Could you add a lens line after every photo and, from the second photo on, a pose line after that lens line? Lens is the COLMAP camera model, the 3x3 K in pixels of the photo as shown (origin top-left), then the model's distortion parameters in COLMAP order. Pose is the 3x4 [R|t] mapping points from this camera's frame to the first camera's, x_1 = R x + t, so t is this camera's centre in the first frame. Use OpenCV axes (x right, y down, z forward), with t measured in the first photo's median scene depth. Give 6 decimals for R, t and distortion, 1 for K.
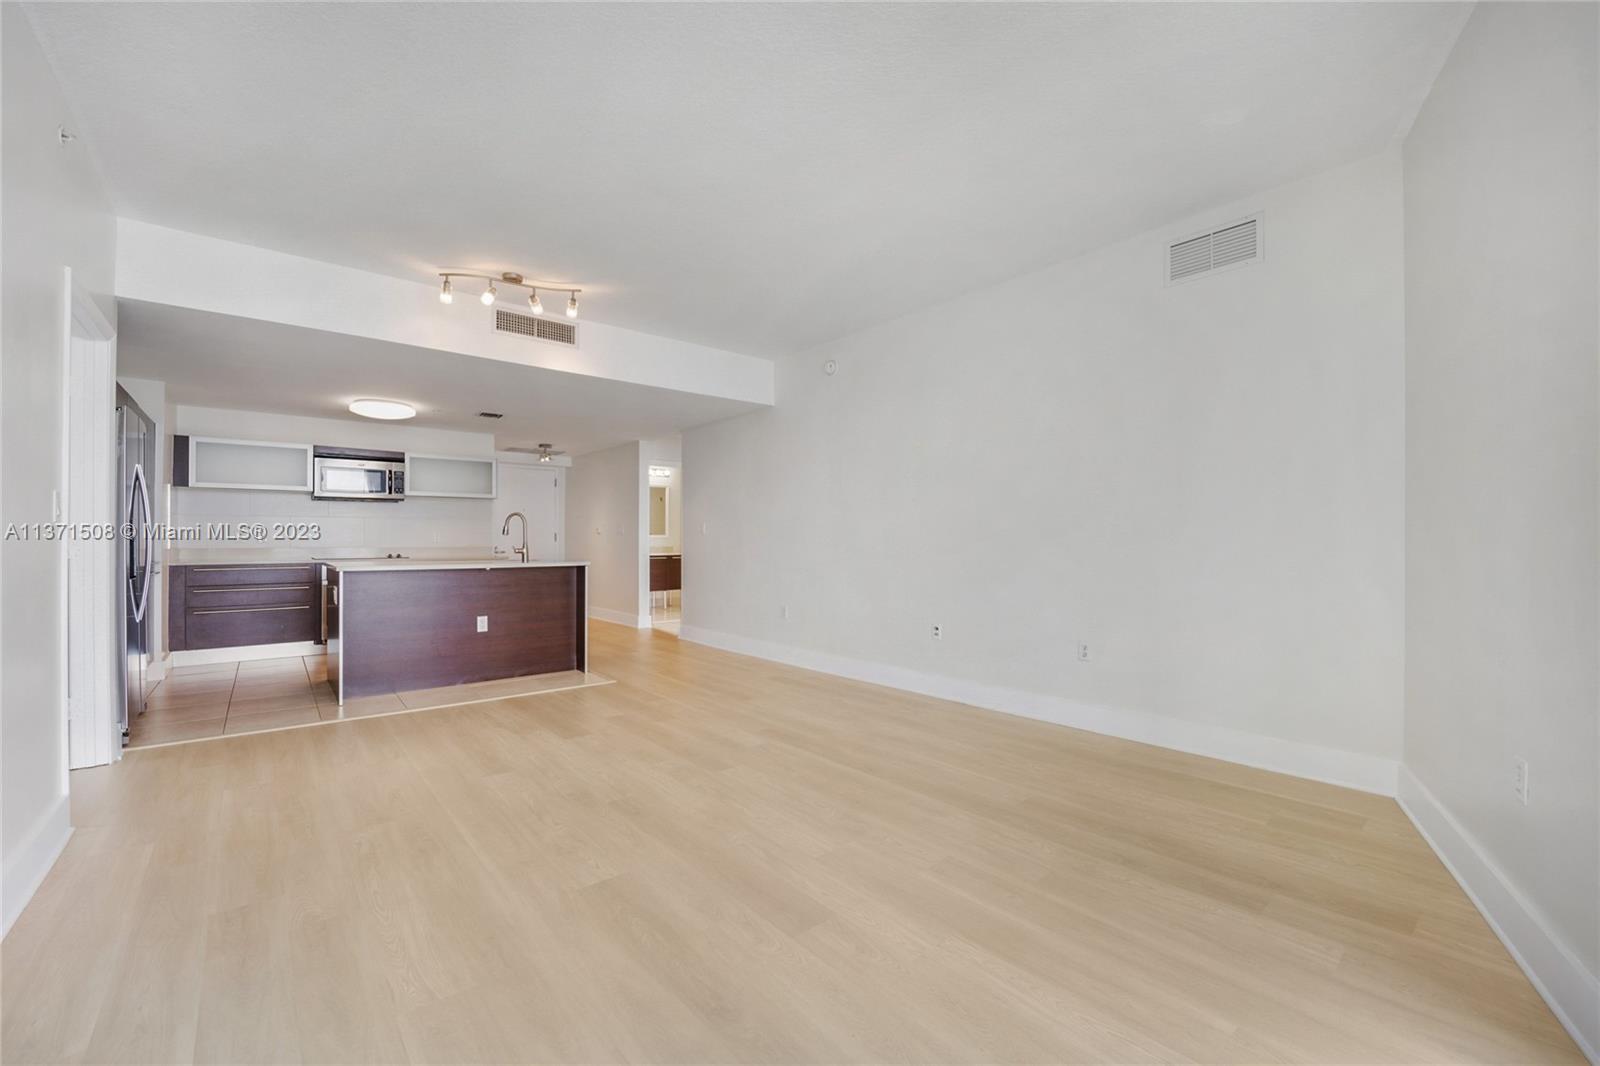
lens RADIAL K [[650.5, 0, 800.7], [0, 650.5, 536.1], [0, 0, 1]] dist [-0.012178, -0.000065]
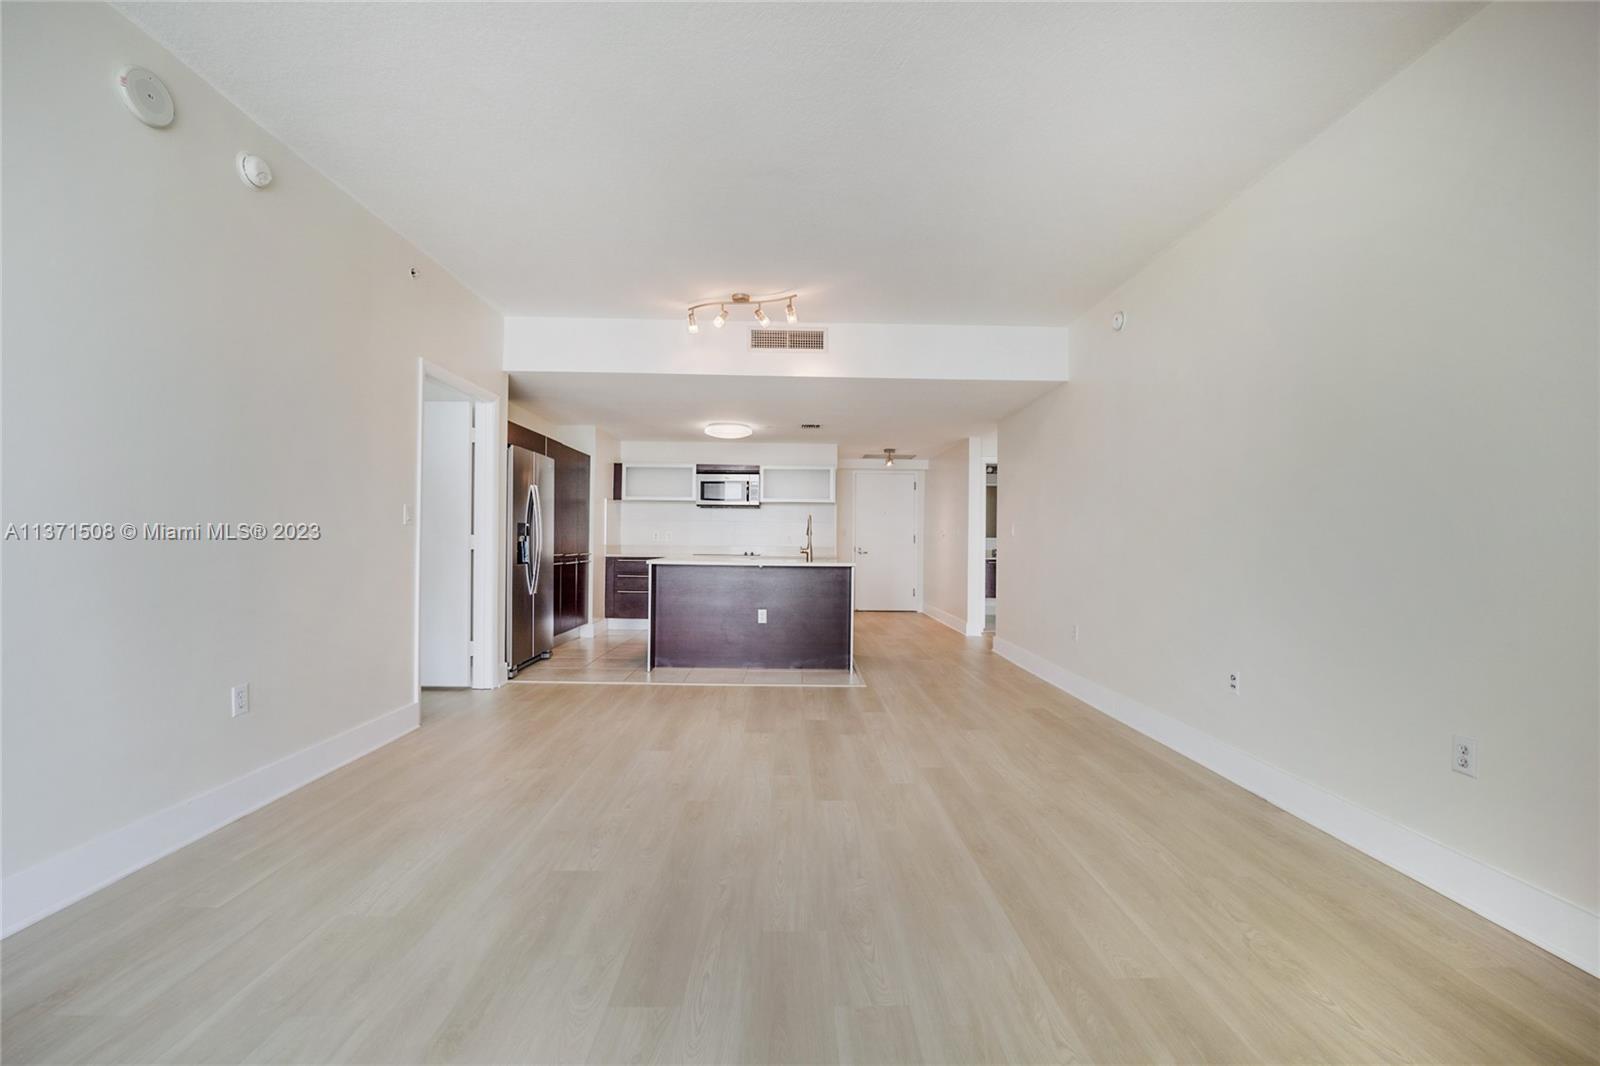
lens RADIAL K [[650.5, 0, 800.7], [0, 650.5, 536.1], [0, 0, 1]] dist [-0.012178, -0.000065]
pose [[0.774649, 0.005277, -0.632369, 0.258596], [-0.008298, 0.999964, -0.001821, 0.000651], [0.632337, 0.006658, 0.774665, 0.180215]]
